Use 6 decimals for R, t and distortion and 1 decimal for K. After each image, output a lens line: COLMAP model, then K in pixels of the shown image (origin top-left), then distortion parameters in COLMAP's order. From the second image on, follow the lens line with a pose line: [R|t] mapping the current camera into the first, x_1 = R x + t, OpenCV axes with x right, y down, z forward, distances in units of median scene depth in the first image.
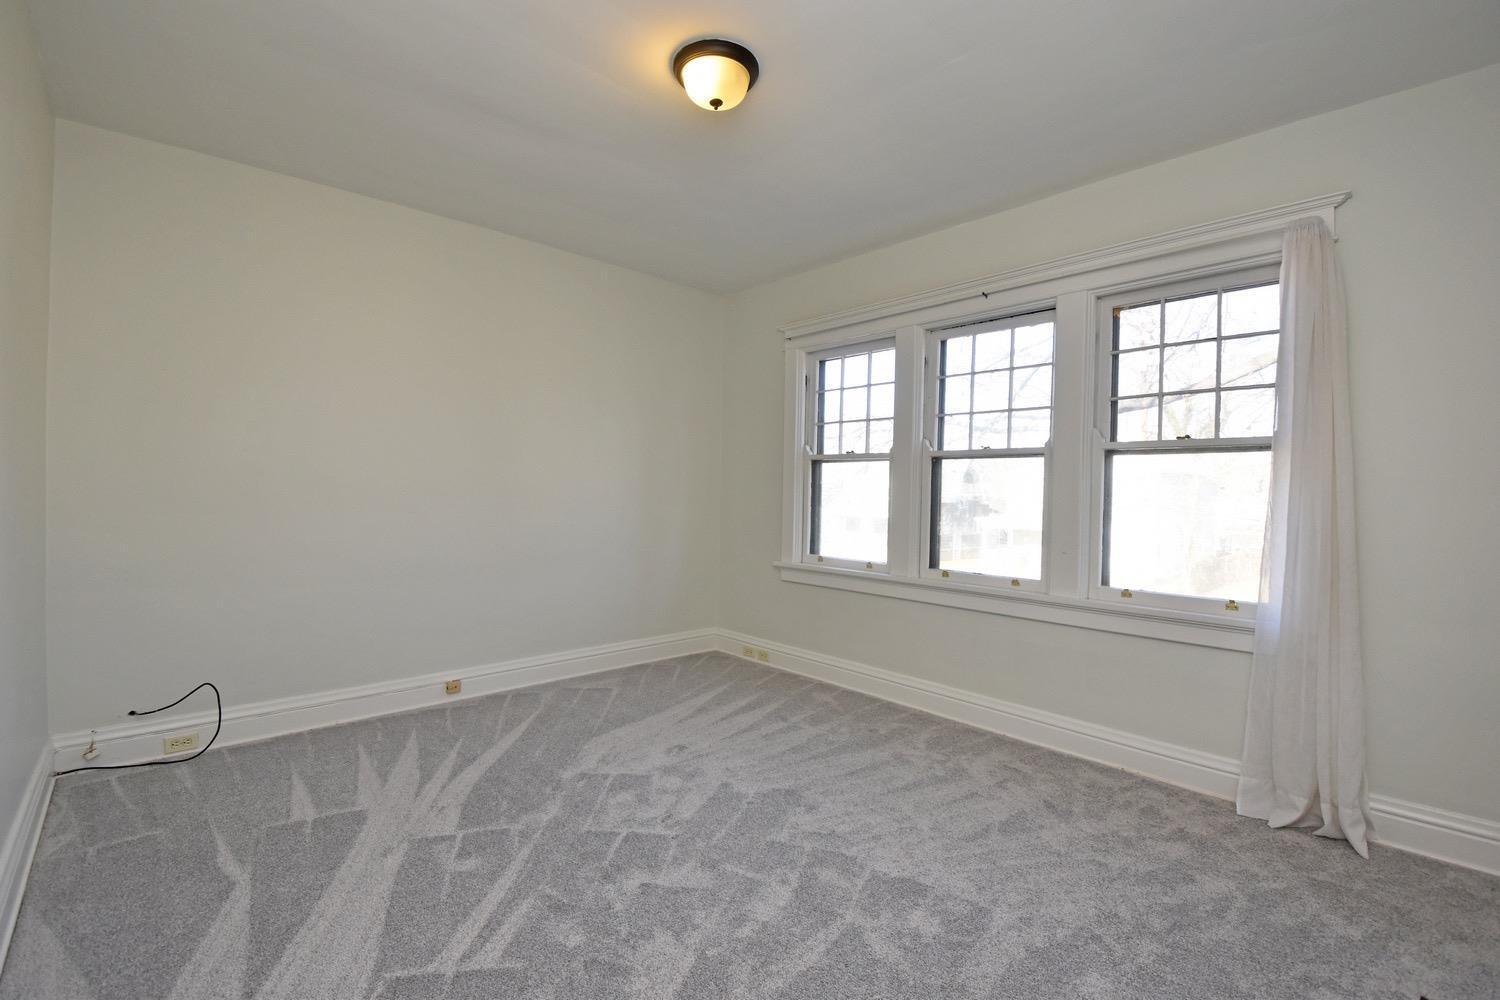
lens RADIAL K [[658.2, 0, 747.4], [0, 658.2, 508.3], [0, 0, 1]] dist [-0.001071, -0.000351]
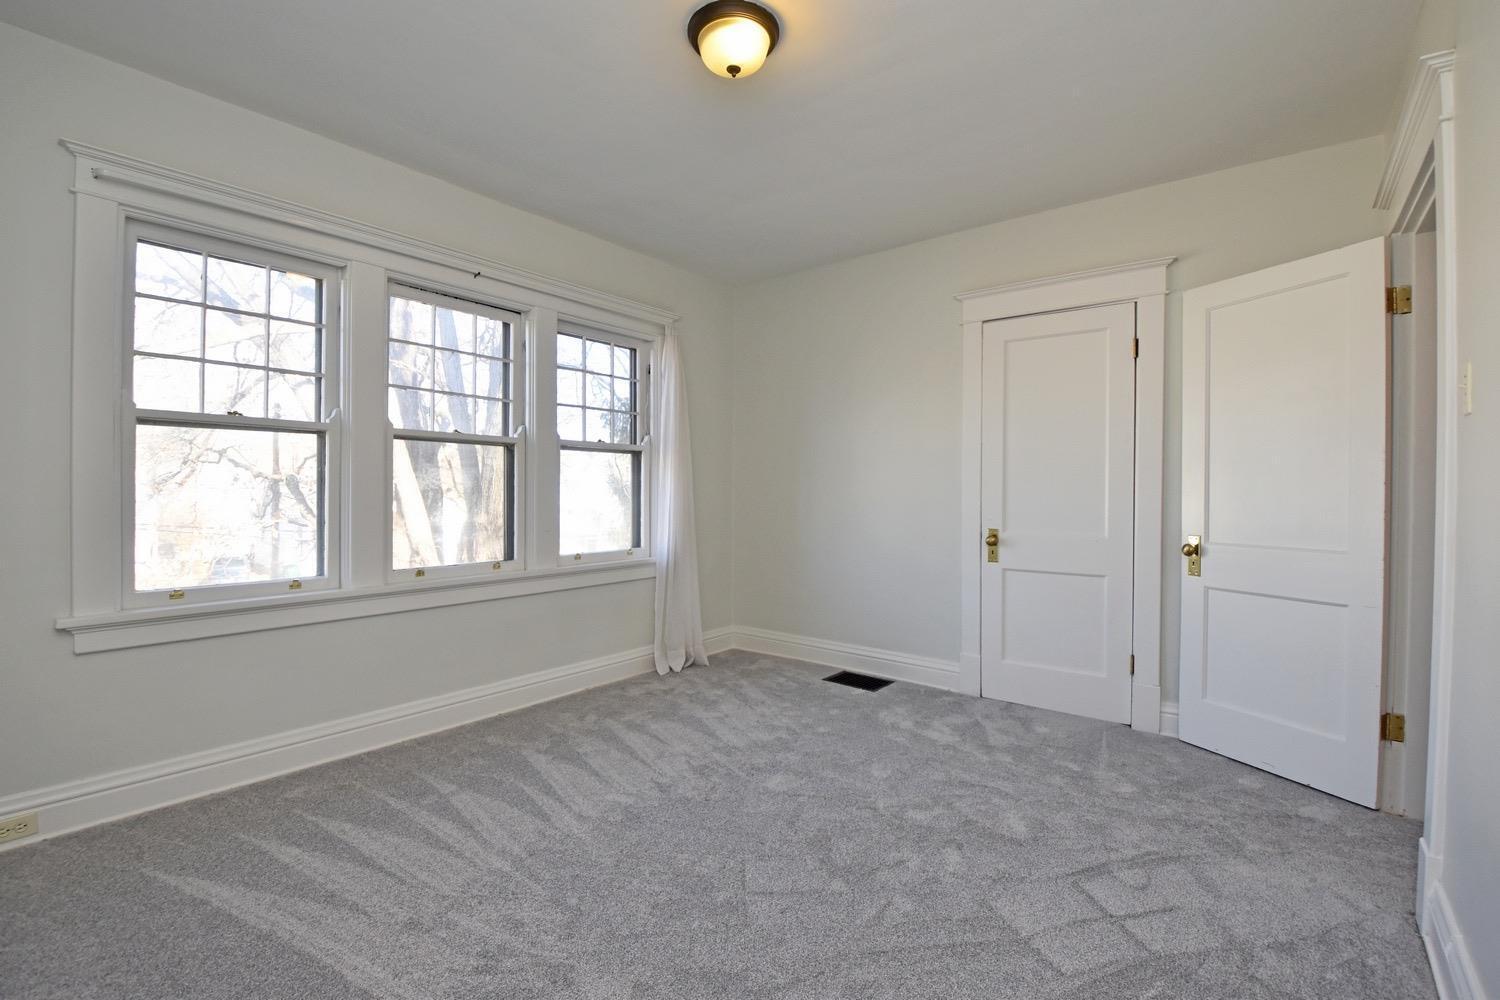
lens RADIAL K [[678.2, 0, 750.0], [0, 678.2, 500.0], [0, 0, 1]] dist [0.000900, -0.000016]
pose [[-0.160076, -0.037540, 0.986391, -0.663360], [0.010013, 0.999163, 0.039651, -0.027218], [-0.987054, 0.016224, -0.159566, 0.728219]]
